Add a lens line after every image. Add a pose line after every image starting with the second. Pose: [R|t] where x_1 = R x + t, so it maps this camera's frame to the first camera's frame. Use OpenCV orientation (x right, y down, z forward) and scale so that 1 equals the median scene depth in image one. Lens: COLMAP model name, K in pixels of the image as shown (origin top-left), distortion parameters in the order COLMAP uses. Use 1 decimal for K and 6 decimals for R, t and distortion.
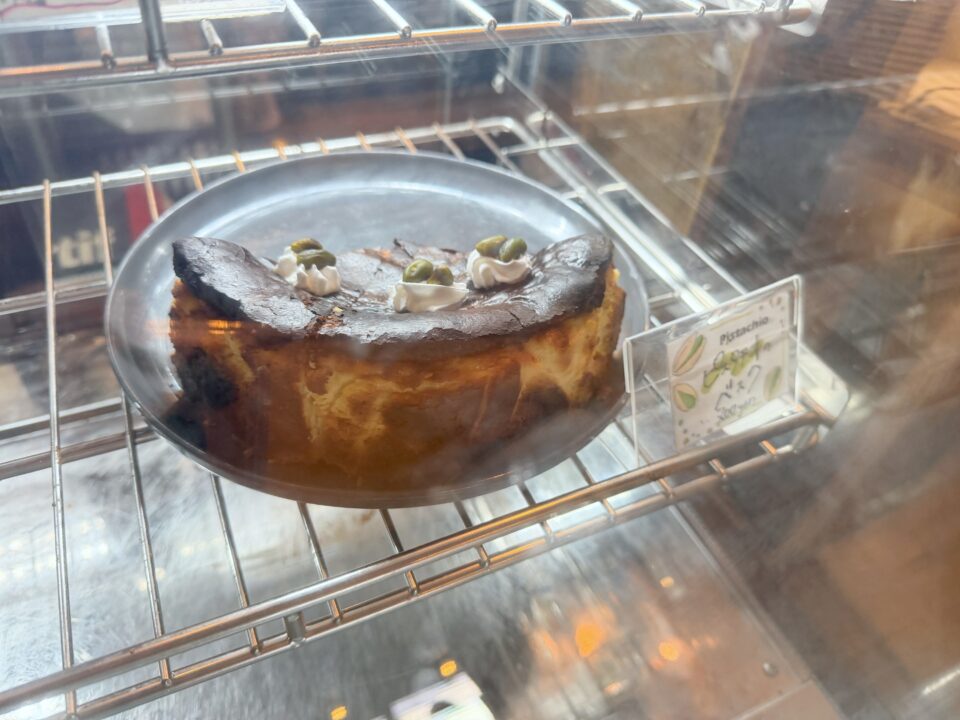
lens RADIAL K [[692.3, 0, 480.0], [0, 692.3, 360.0], [0, 0, 1]] dist [0.127782, -0.237281]
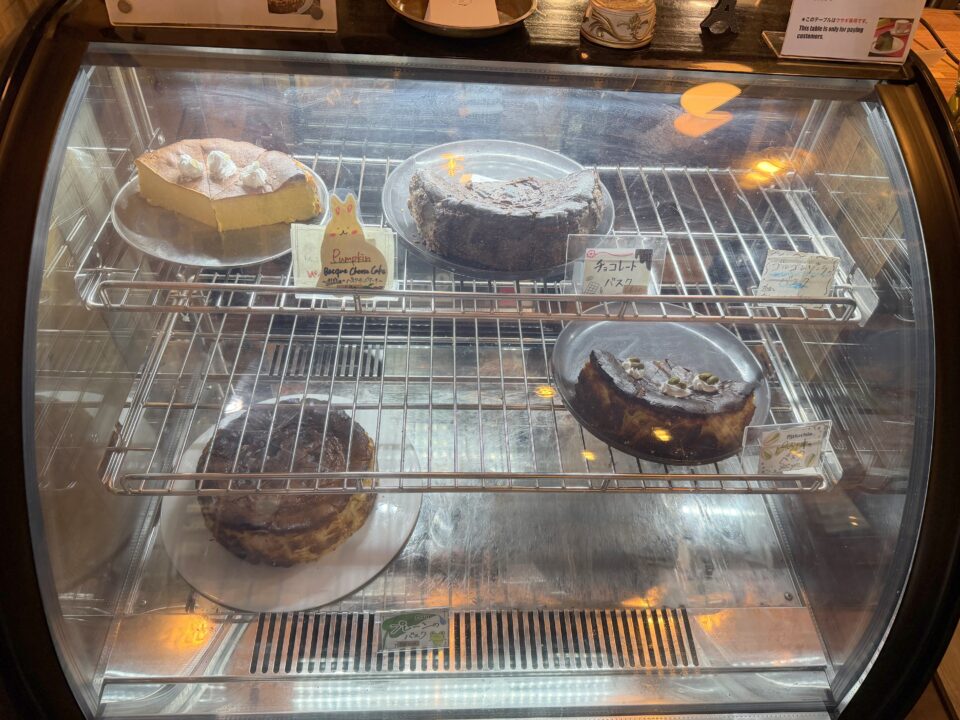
lens RADIAL K [[692.3, 0, 480.0], [0, 692.3, 360.0], [0, 0, 1]] dist [0.127782, -0.237281]
pose [[0.926334, 0.258763, -0.273764, -0.064216], [-0.255401, 0.965618, 0.048505, -0.141016], [0.276903, 0.024988, 0.960573, -1.822479]]
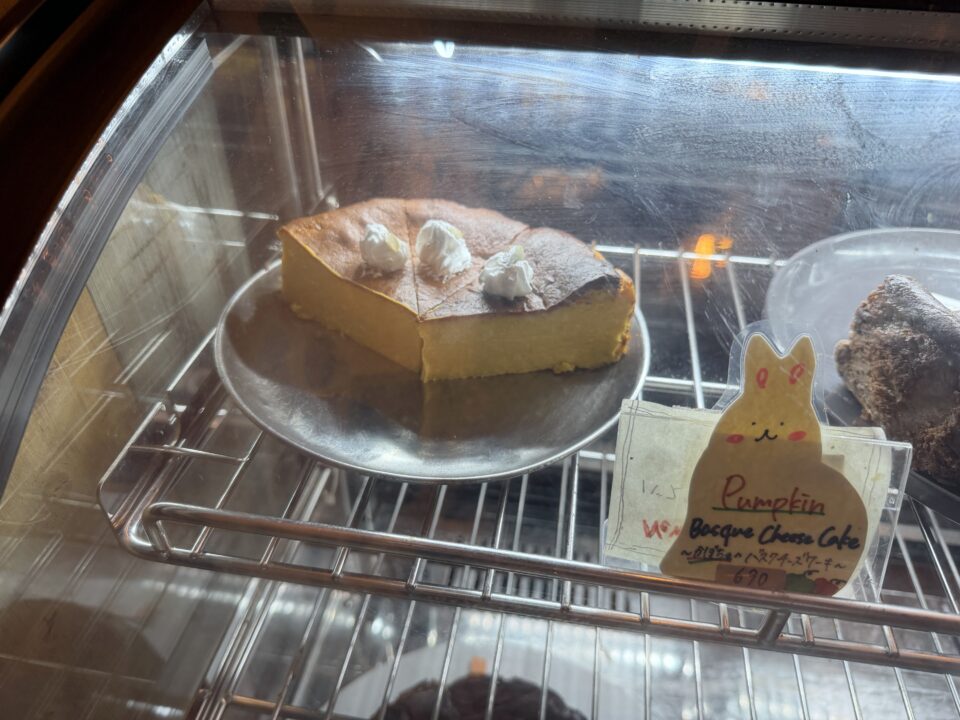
lens RADIAL K [[692.3, 0, 480.0], [0, 692.3, 360.0], [0, 0, 1]] dist [0.127782, -0.237281]
pose [[0.835062, 0.290443, -0.467242, -1.151193], [-0.348057, 0.936627, -0.039834, -0.251993], [0.426062, 0.195890, 0.883232, -0.645944]]
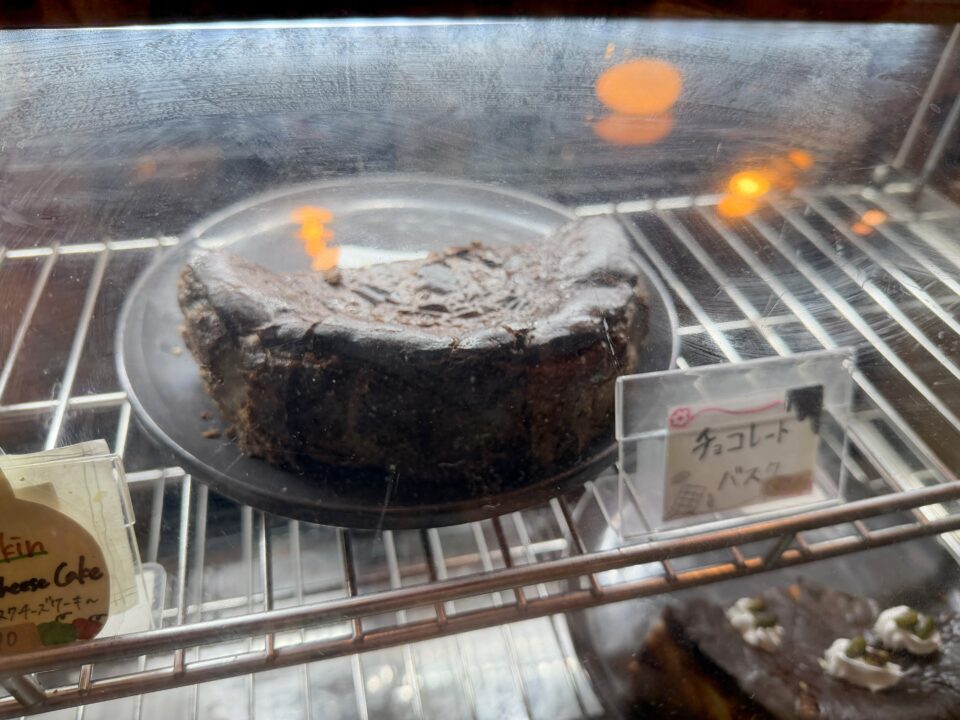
lens RADIAL K [[692.3, 0, 480.0], [0, 692.3, 360.0], [0, 0, 1]] dist [0.127782, -0.237281]
pose [[0.982365, 0.100474, -0.157685, -0.587312], [-0.111849, 0.991598, -0.064983, -0.466536], [0.149831, 0.081474, 0.985349, -0.341050]]
